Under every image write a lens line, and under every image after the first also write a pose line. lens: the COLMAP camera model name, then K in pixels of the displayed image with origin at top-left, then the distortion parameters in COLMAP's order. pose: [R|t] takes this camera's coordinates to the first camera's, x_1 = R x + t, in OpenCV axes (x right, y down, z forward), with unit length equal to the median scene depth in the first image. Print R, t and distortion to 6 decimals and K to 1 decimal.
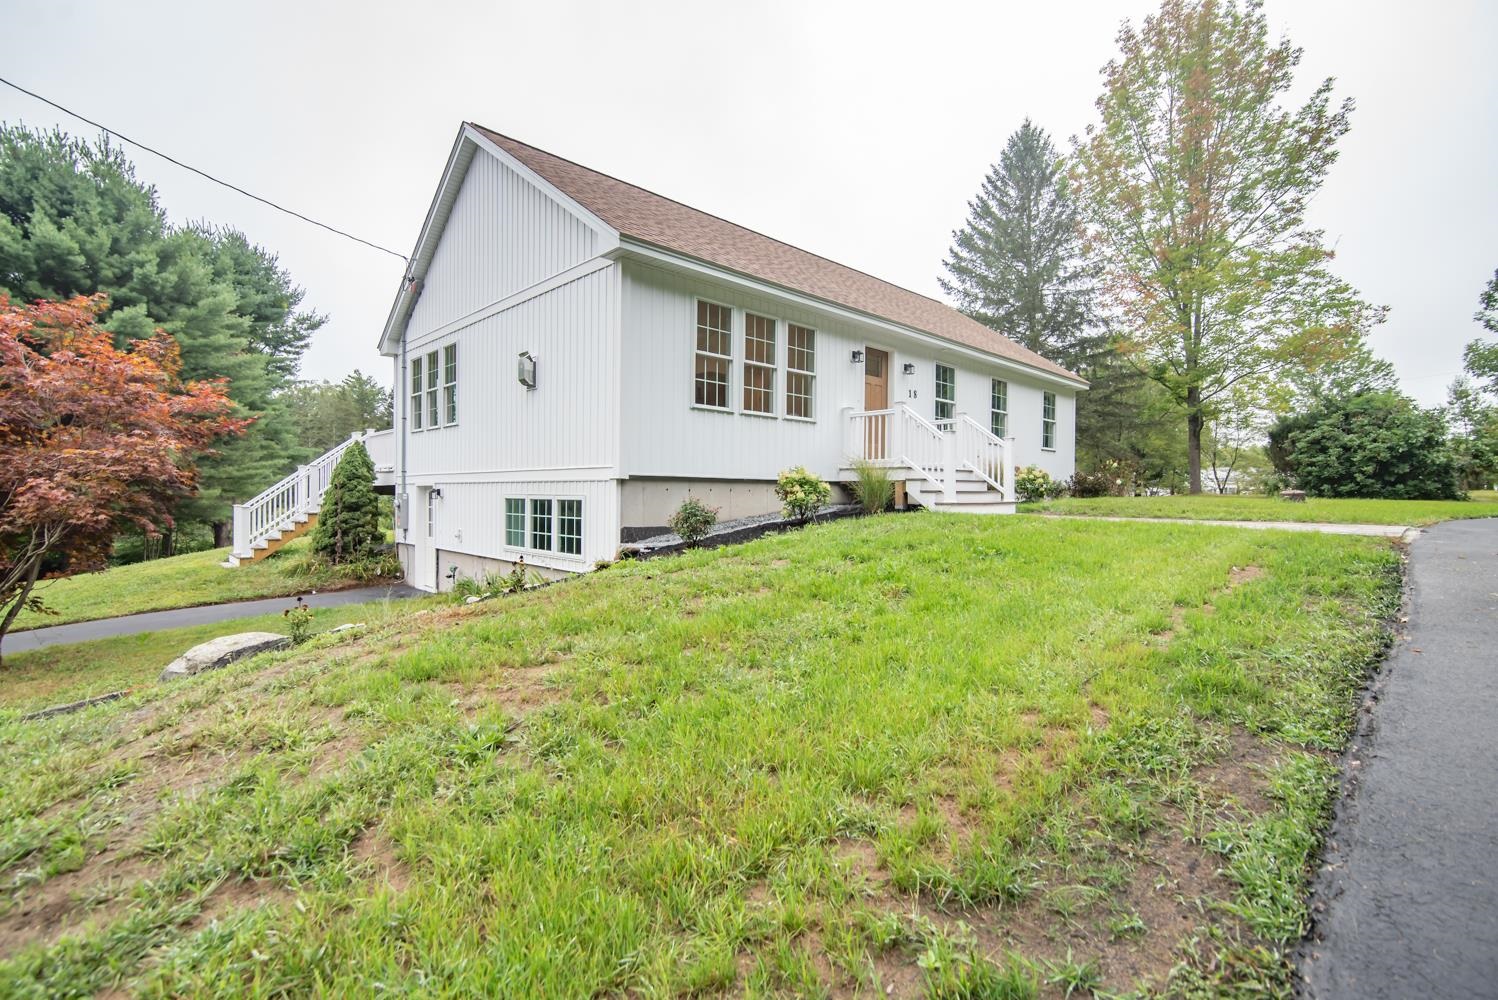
lens RADIAL K [[694.9, 0, 749.2], [0, 694.9, 497.6], [0, 0, 1]] dist [-0.022161, 0.001279]
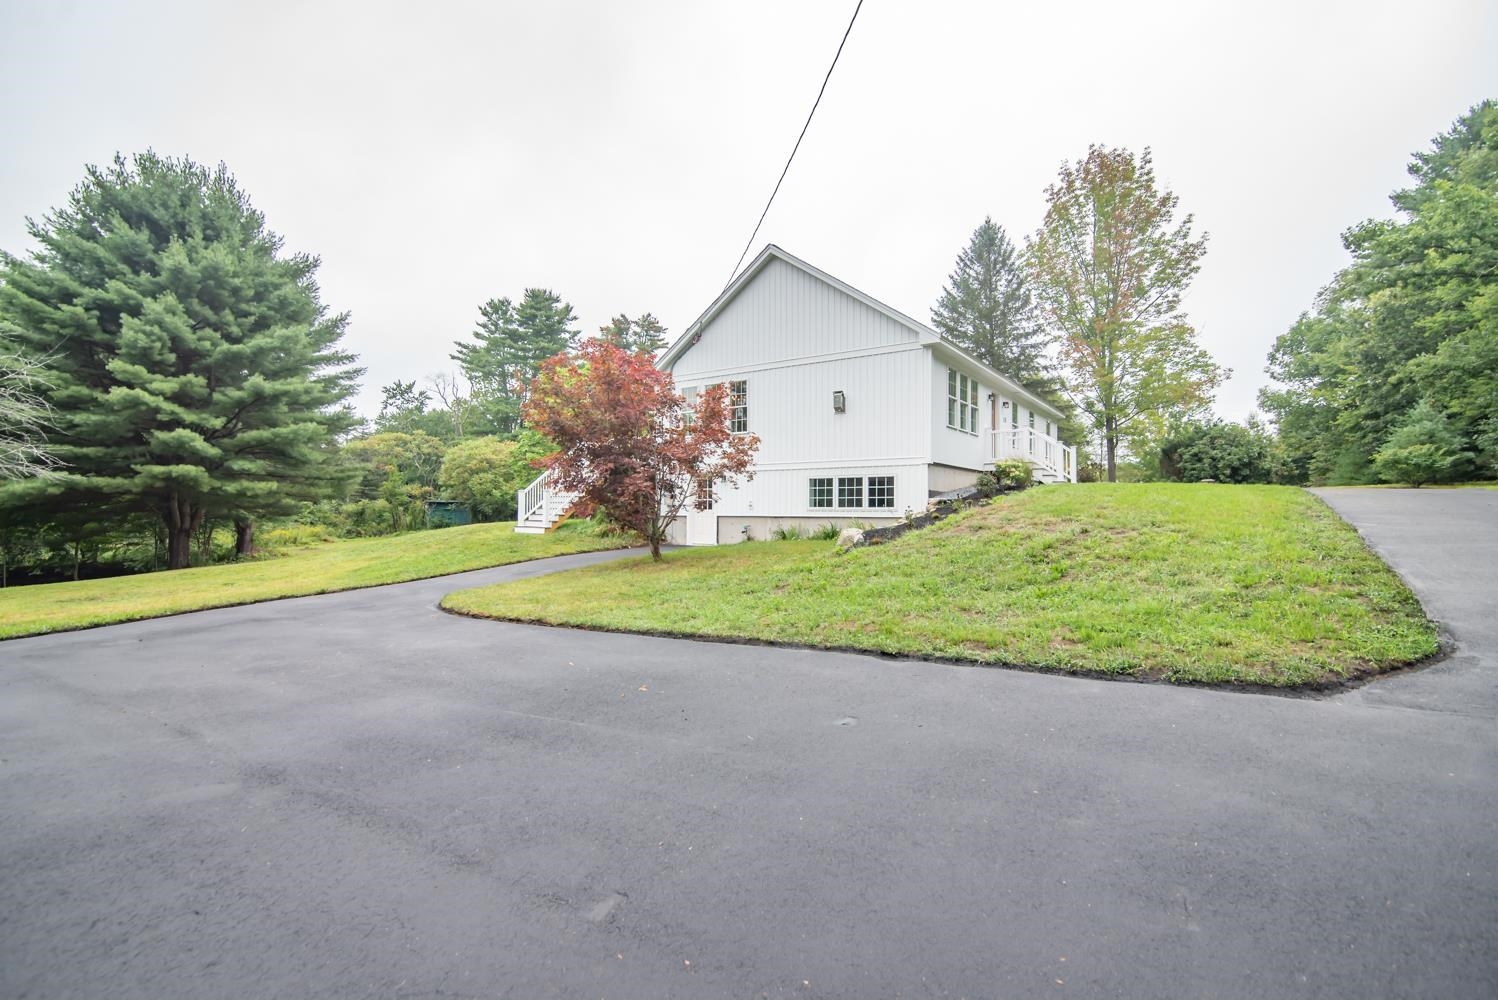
lens RADIAL K [[694.9, 0, 747.5], [0, 694.9, 495.9], [0, 0, 1]] dist [-0.022161, 0.001279]
pose [[0.981322, 0.000570, 0.192373, -0.376840], [0.004708, 0.999625, -0.026978, 0.039522], [-0.192316, 0.027379, 0.980951, -0.267476]]
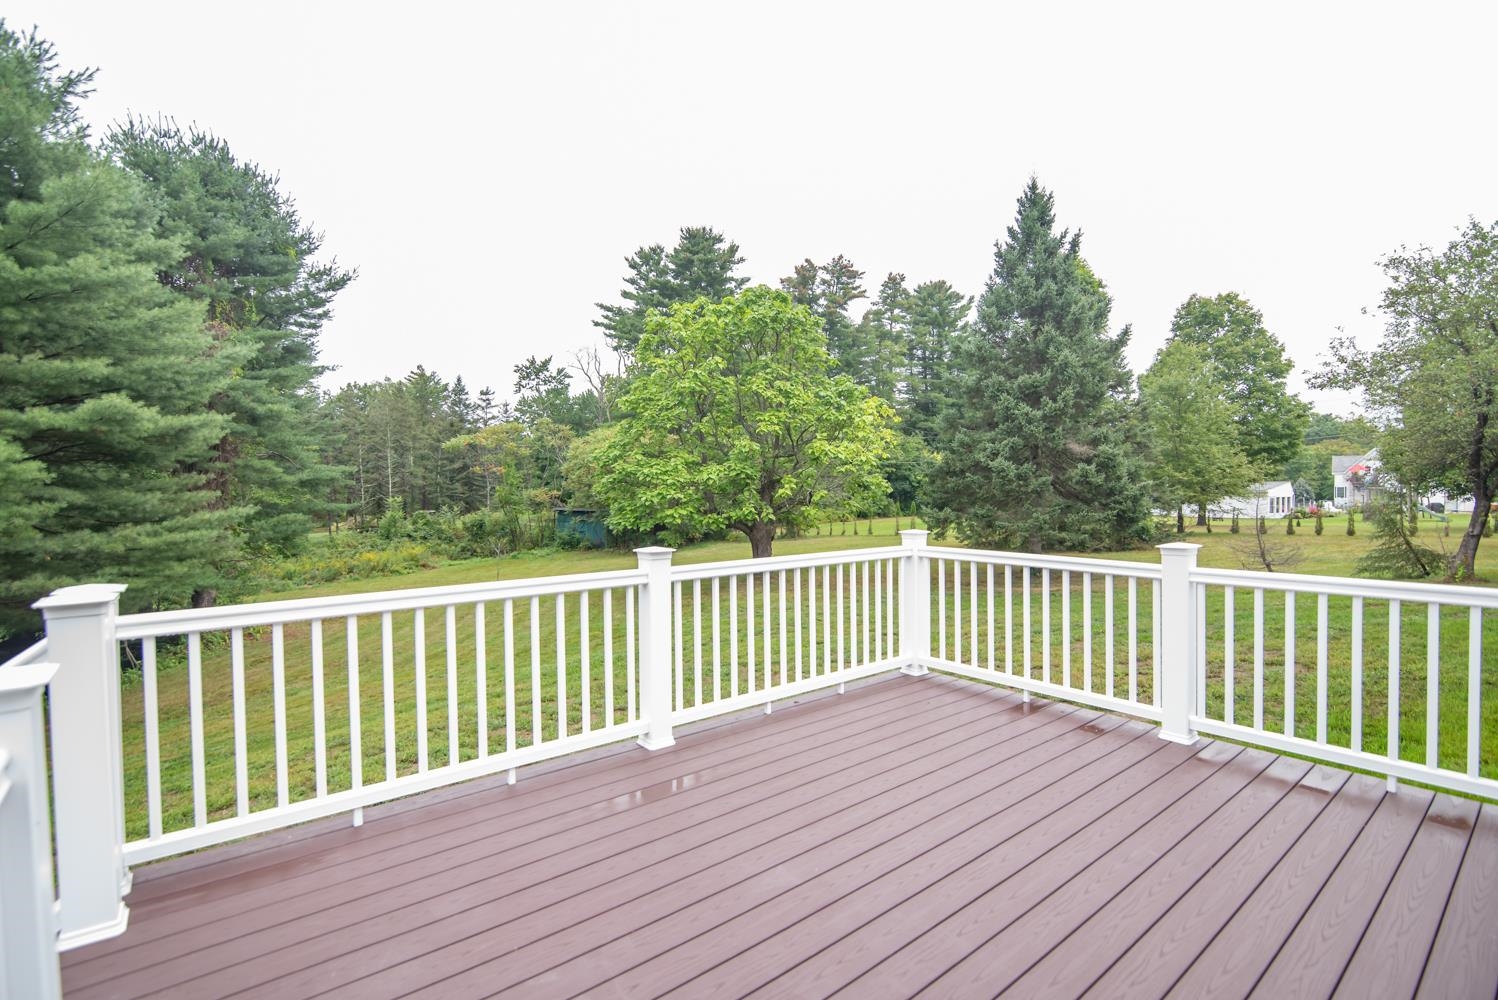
lens RADIAL K [[694.9, 0, 755.5], [0, 694.9, 502.4], [0, 0, 1]] dist [-0.022161, 0.001279]
pose [[0.997124, -0.009885, -0.075136, -0.320490], [0.011298, 0.999767, 0.018398, -0.081790], [0.074937, -0.019194, 0.997004, 0.646306]]
